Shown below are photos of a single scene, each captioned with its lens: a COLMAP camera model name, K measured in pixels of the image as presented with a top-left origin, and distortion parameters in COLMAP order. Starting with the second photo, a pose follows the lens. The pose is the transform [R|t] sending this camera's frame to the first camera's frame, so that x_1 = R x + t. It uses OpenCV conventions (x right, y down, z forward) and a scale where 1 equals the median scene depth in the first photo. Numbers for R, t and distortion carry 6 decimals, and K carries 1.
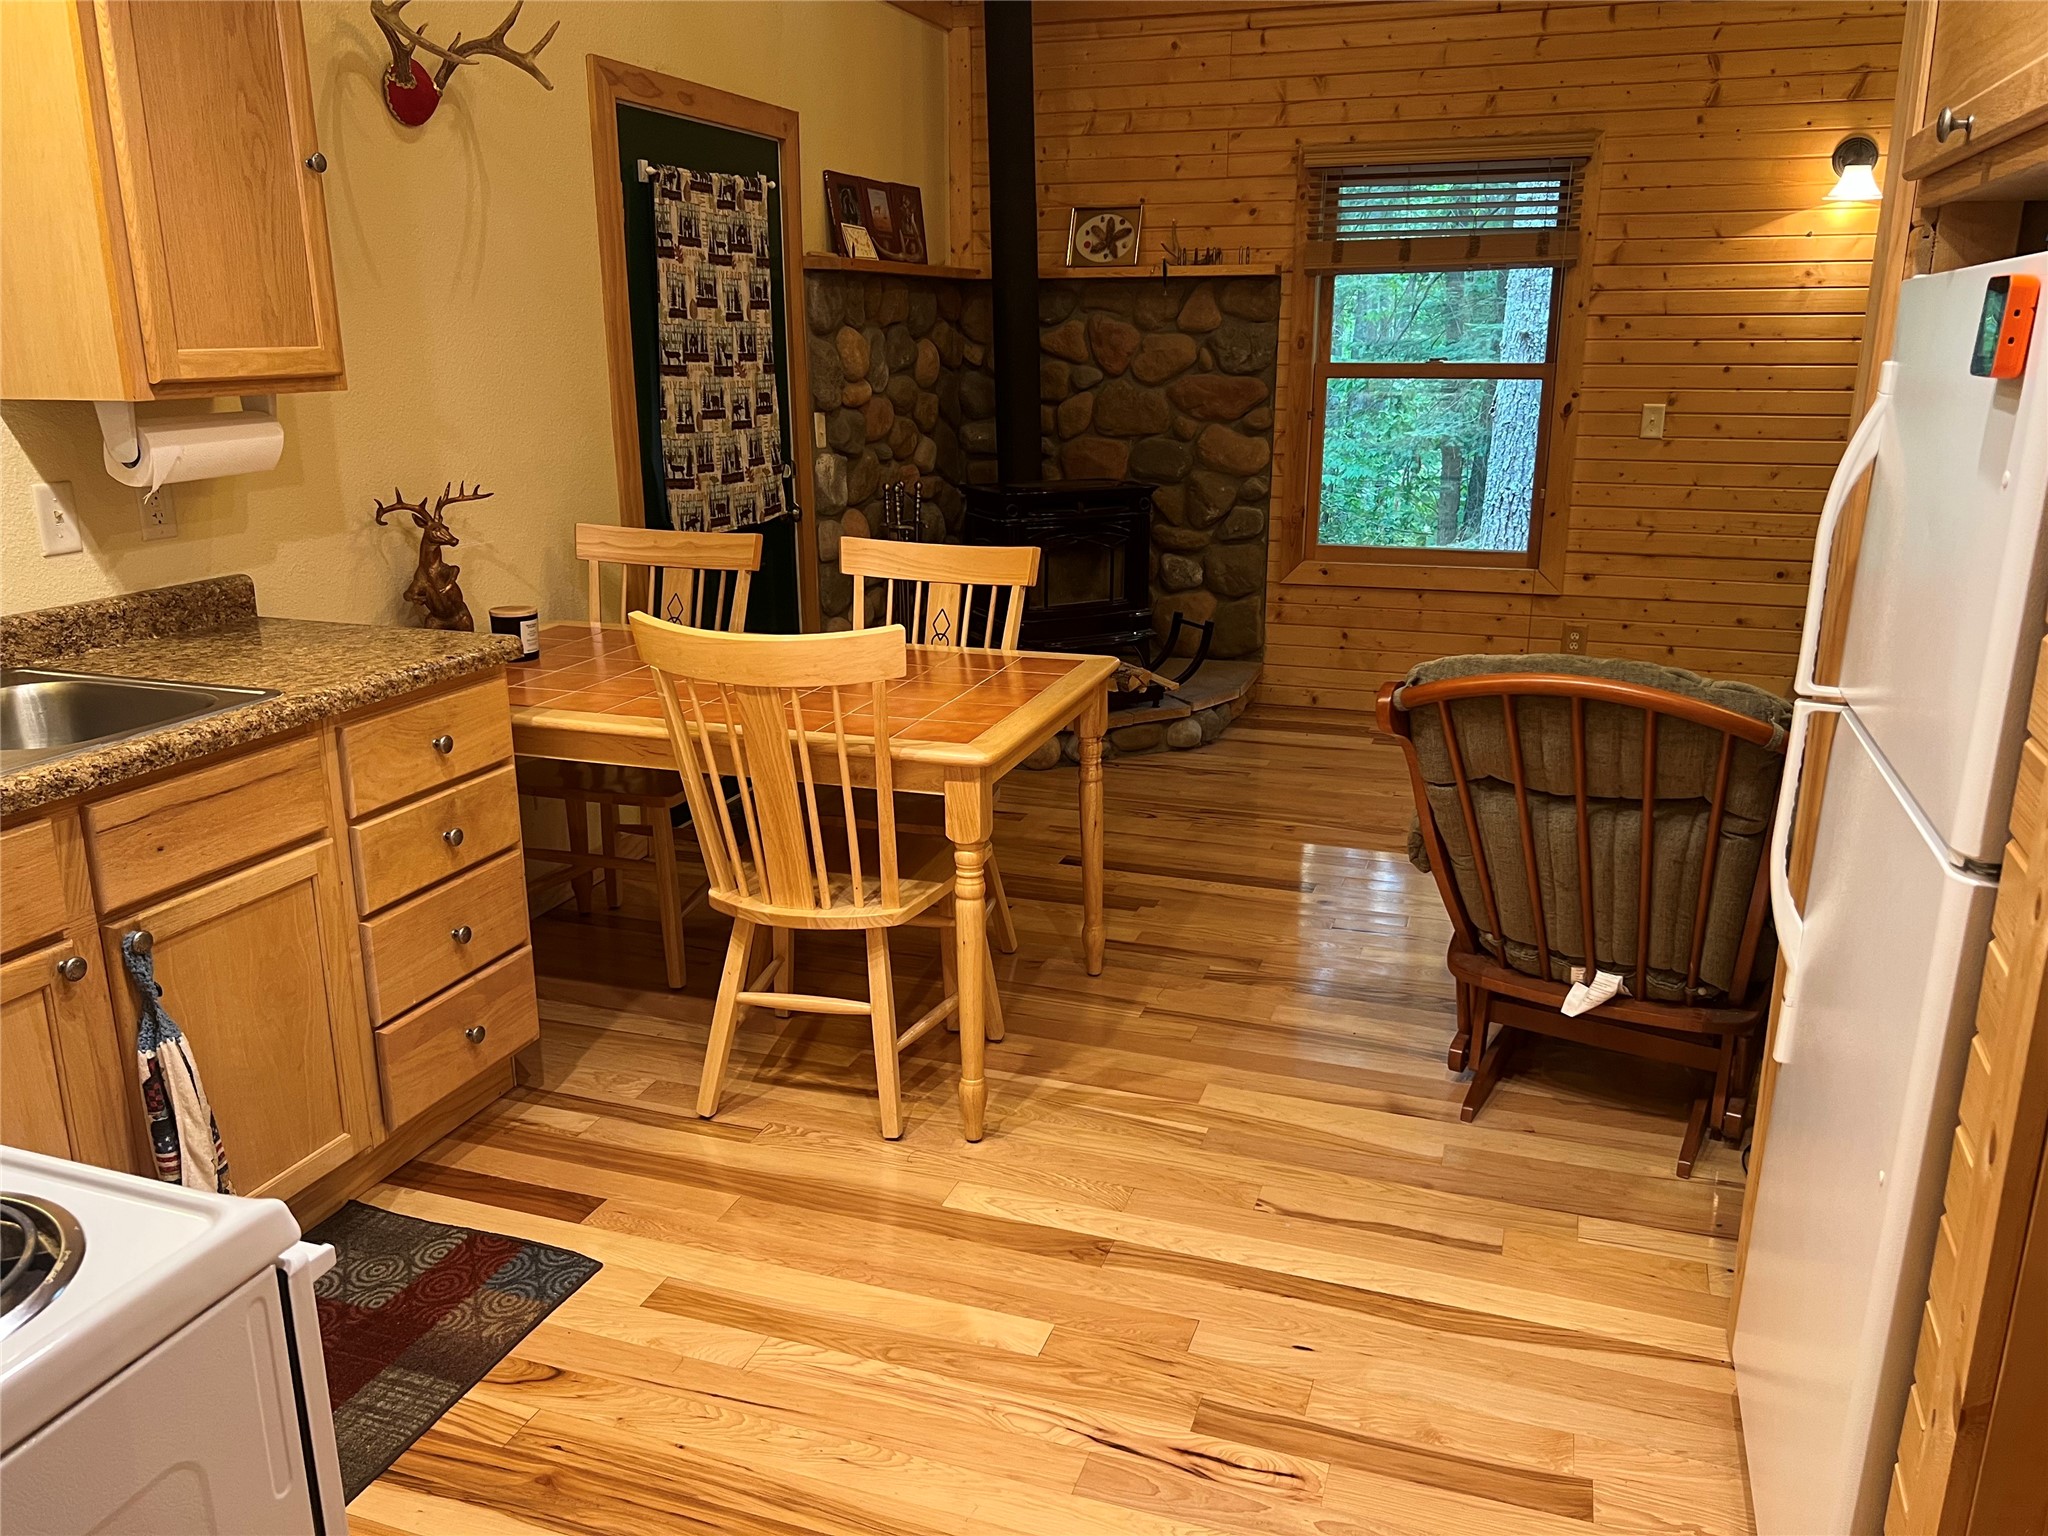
lens RADIAL K [[1534.2, 0, 1037.3], [0, 1534.2, 762.8], [0, 0, 1]] dist [0.047694, -0.059350]
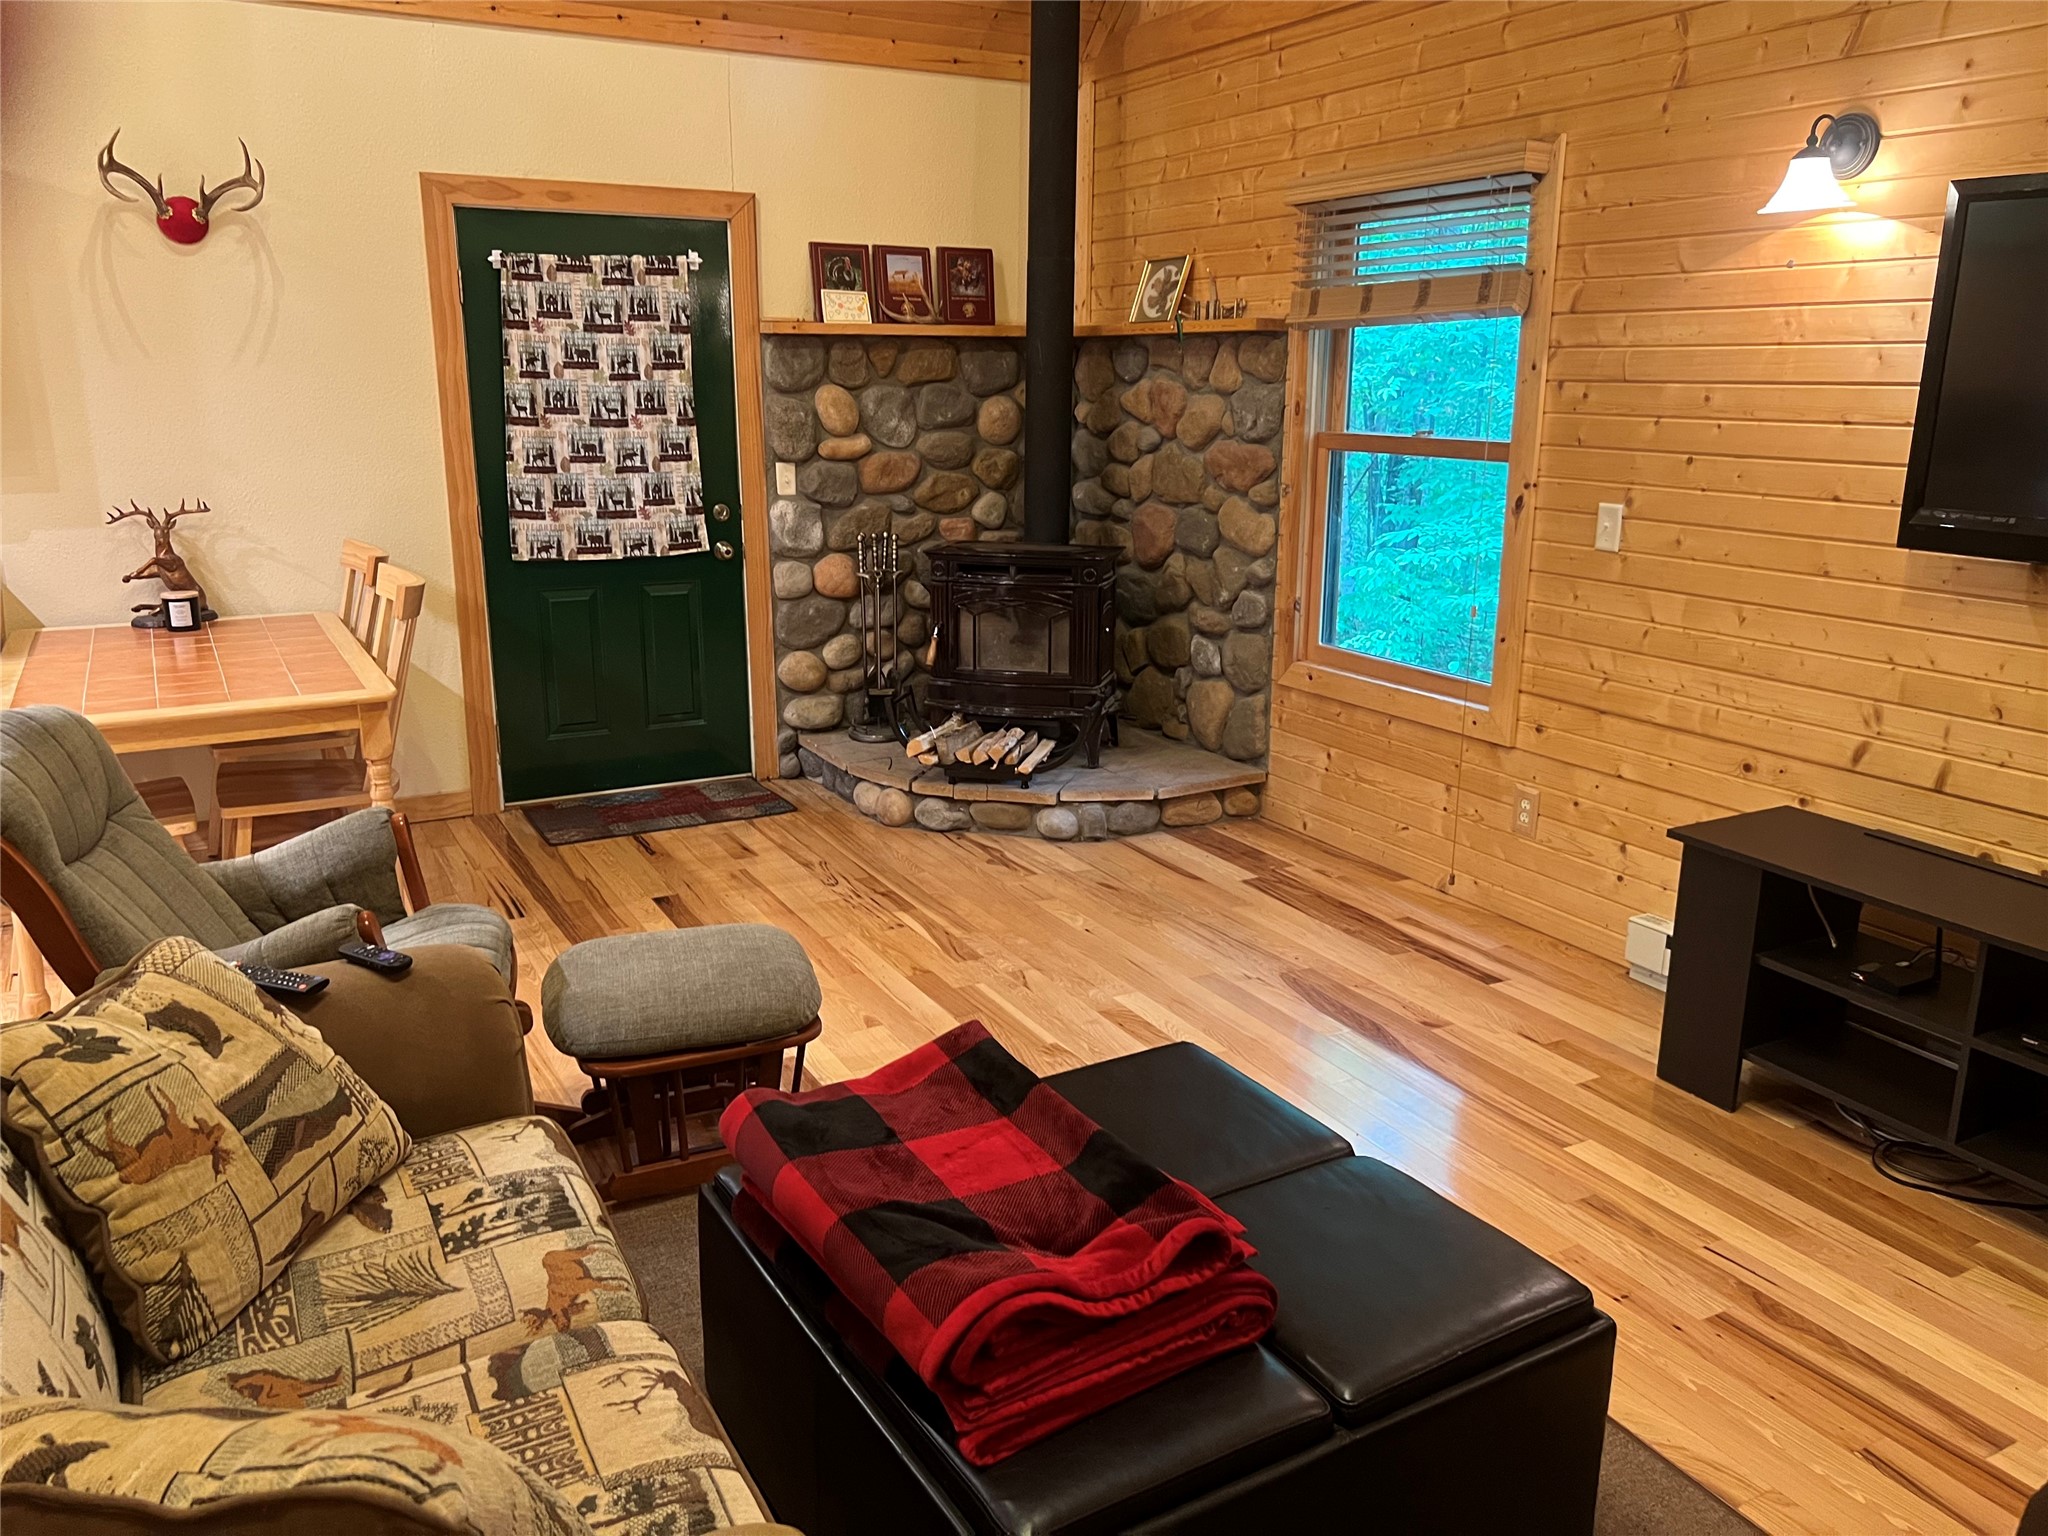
lens RADIAL K [[1534.2, 0, 1022.4], [0, 1534.2, 771.9], [0, 0, 1]] dist [0.047694, -0.059350]
pose [[0.735648, 0.175658, -0.654191, 0.670428], [-0.187259, 0.980890, 0.052806, -0.093021], [0.650965, 0.083656, 0.754484, 0.278580]]
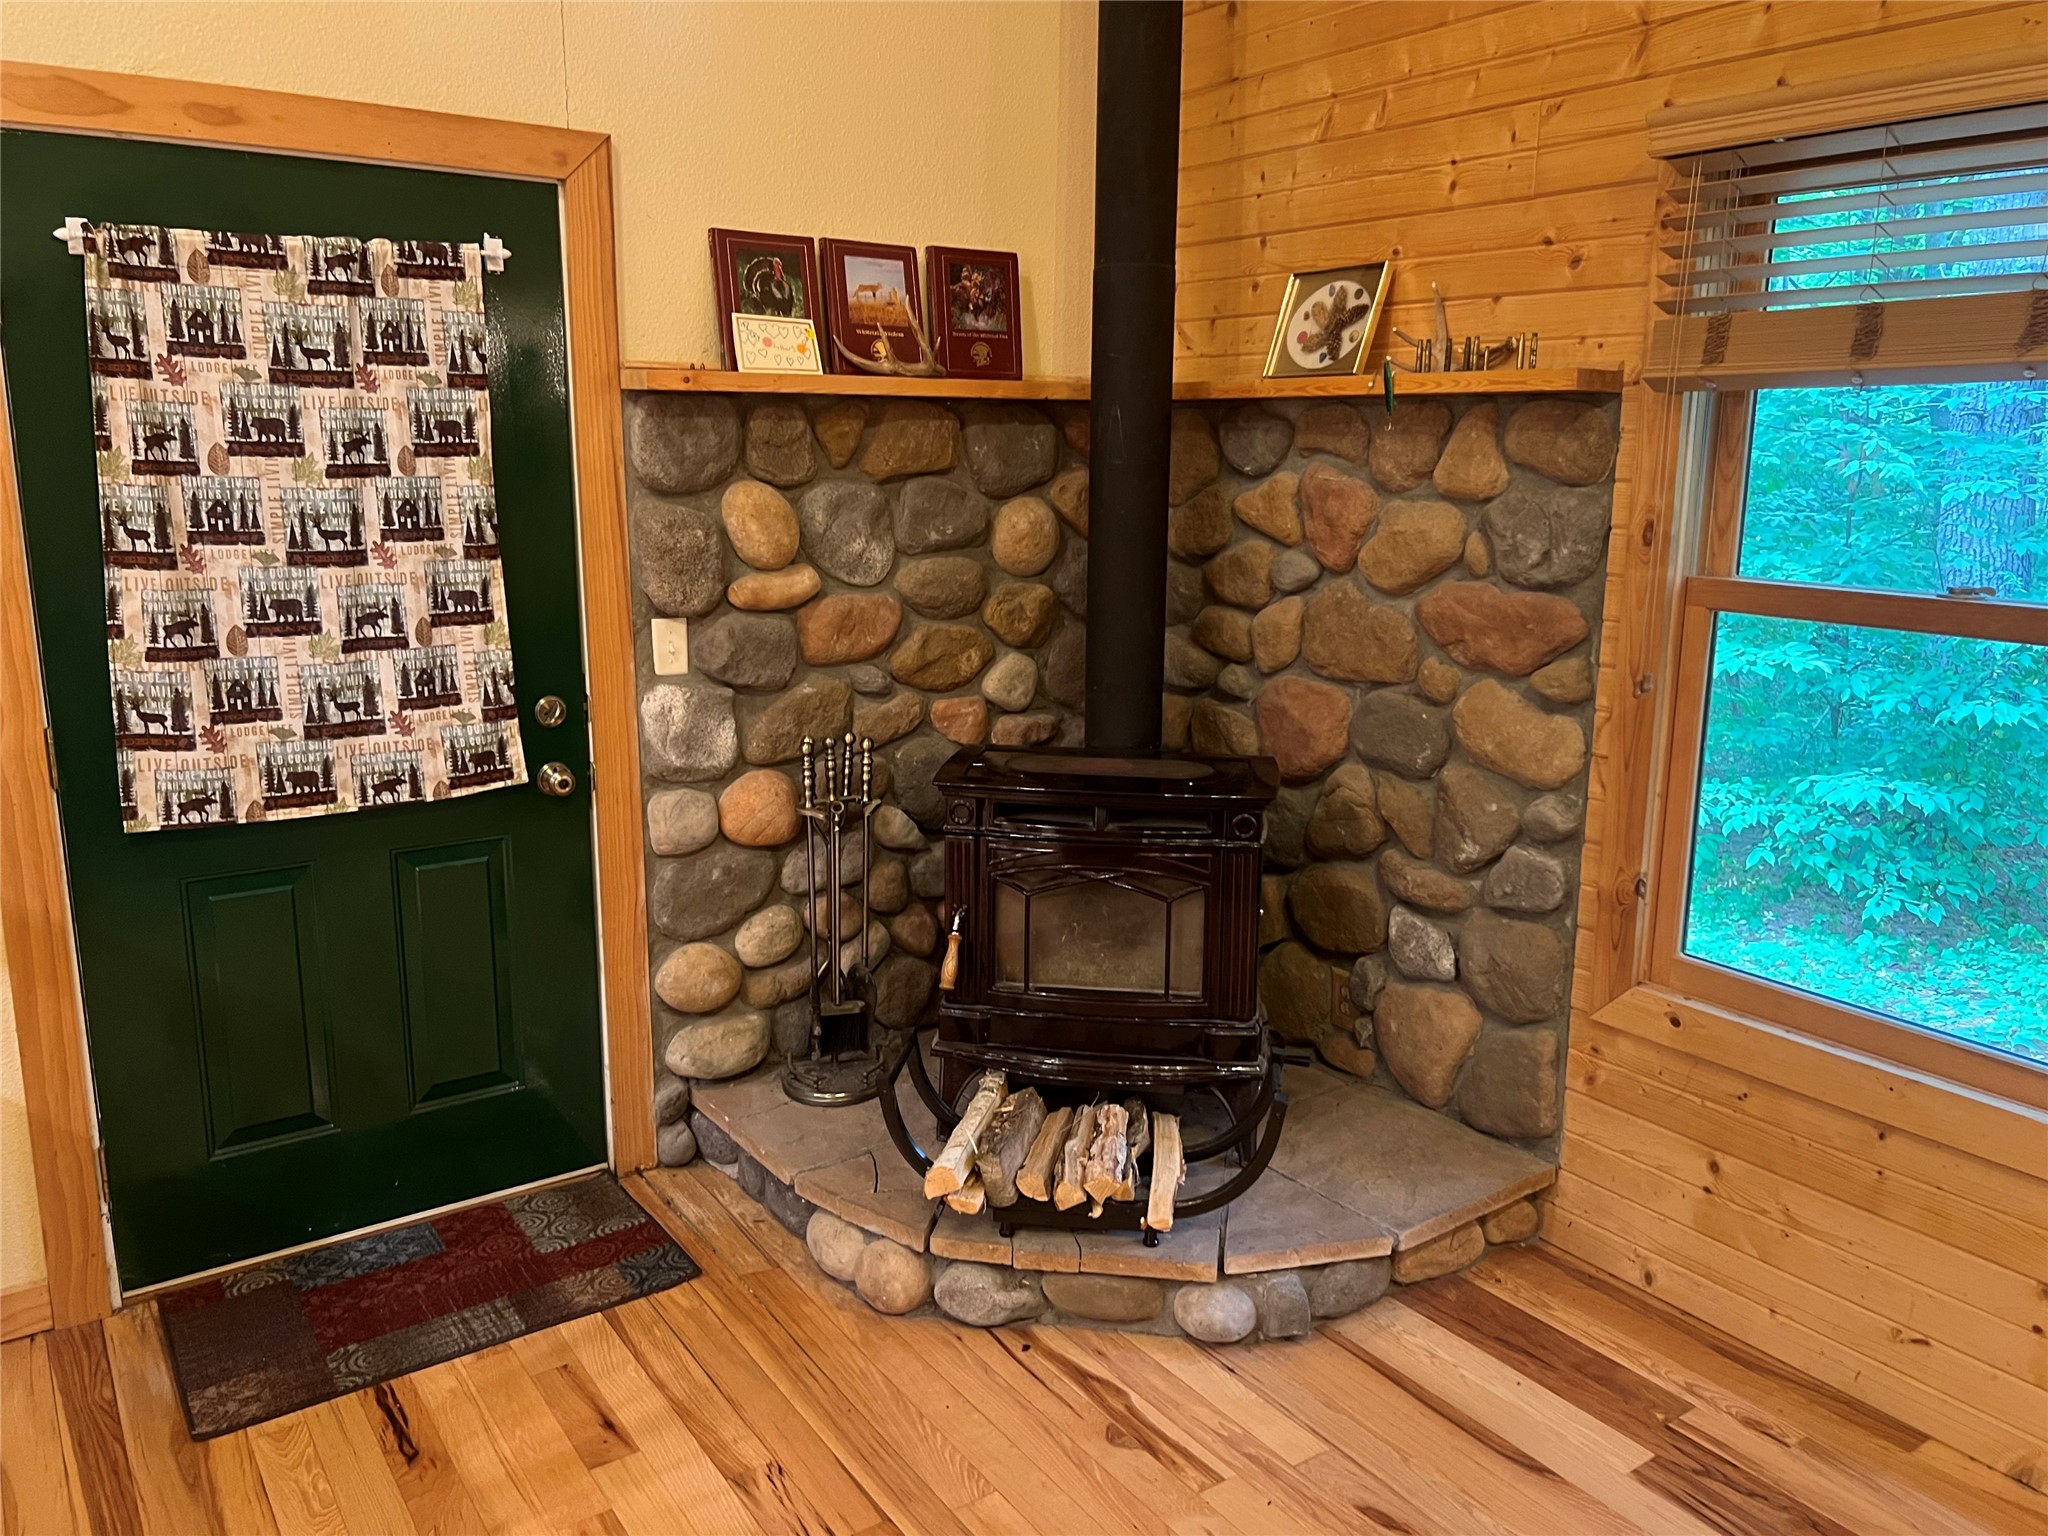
lens RADIAL K [[1534.2, 0, 1035.1], [0, 1534.2, 750.6], [0, 0, 1]] dist [0.047694, -0.059350]
pose [[0.810672, 0.127634, -0.571419, 0.301995], [-0.167043, 0.985807, -0.016791, -0.173644], [0.561166, 0.109064, 0.820487, 0.536601]]
